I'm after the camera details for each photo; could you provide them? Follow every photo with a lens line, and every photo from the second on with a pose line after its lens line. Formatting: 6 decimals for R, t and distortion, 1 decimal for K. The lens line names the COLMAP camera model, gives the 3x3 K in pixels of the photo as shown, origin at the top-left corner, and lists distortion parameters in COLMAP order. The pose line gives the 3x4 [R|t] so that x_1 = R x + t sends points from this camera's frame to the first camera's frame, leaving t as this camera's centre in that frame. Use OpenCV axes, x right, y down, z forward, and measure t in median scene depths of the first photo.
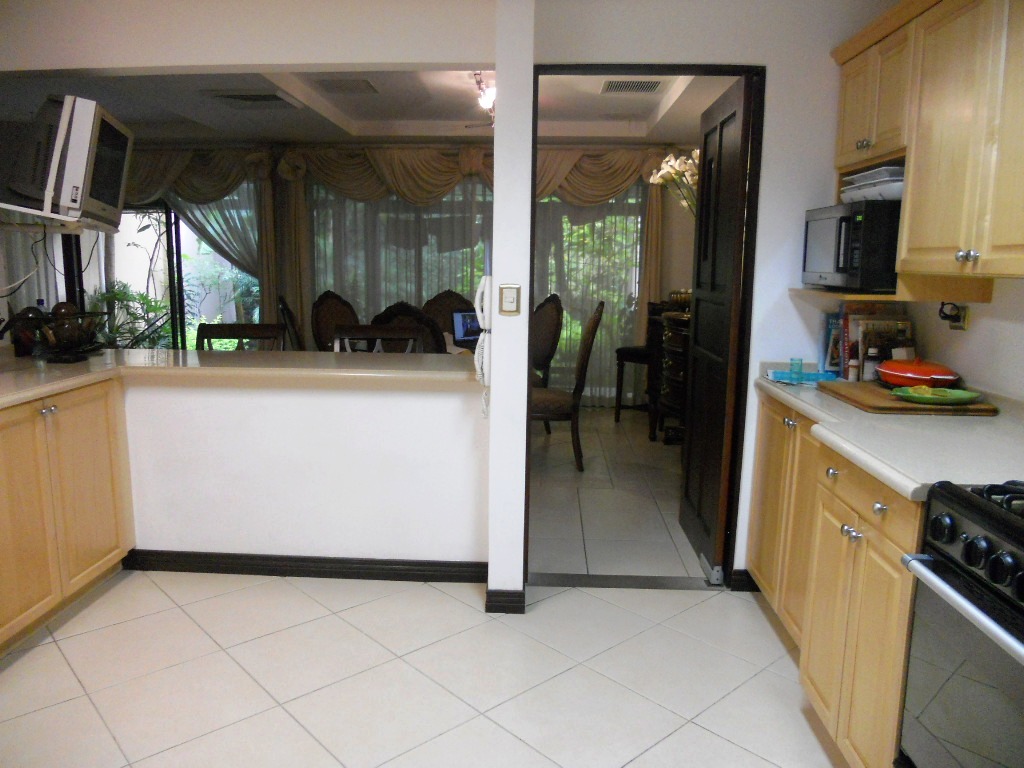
lens RADIAL K [[784.8, 0, 512.0], [0, 784.8, 384.0], [0, 0, 1]] dist [-0.042476, -0.005859]
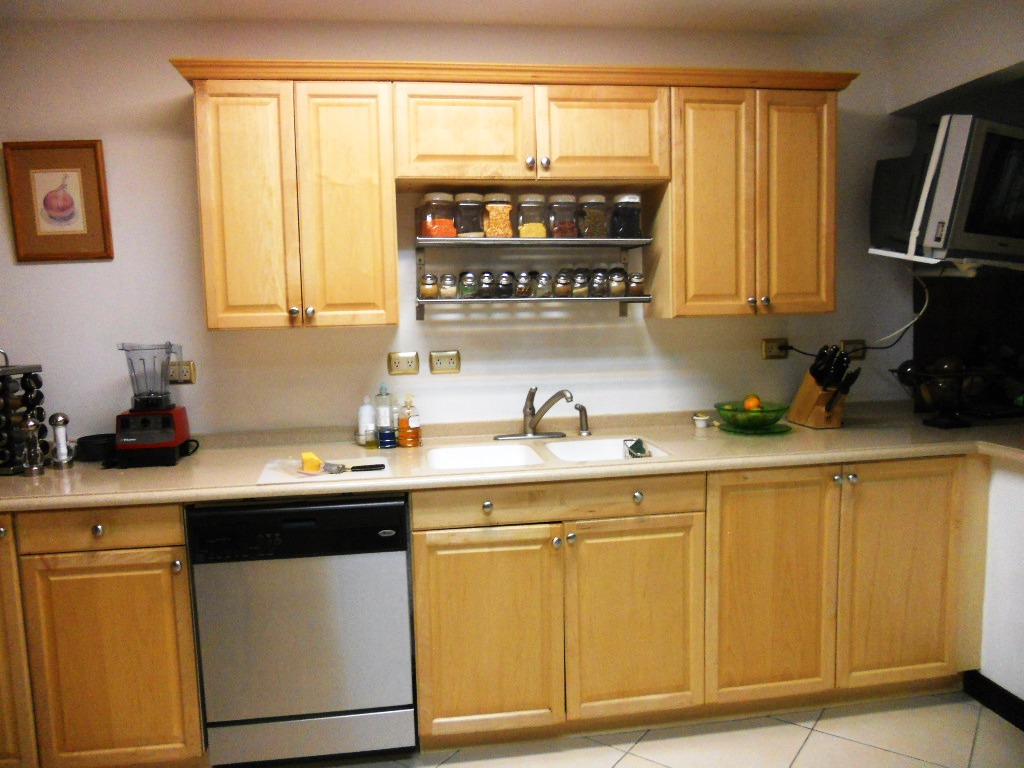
lens RADIAL K [[784.8, 0, 512.0], [0, 784.8, 384.0], [0, 0, 1]] dist [-0.042476, -0.005859]
pose [[0.200923, 0.081825, -0.976184, 0.176370], [-0.127867, 0.990170, 0.056679, -0.069241], [0.971226, 0.113434, 0.209411, 0.389436]]
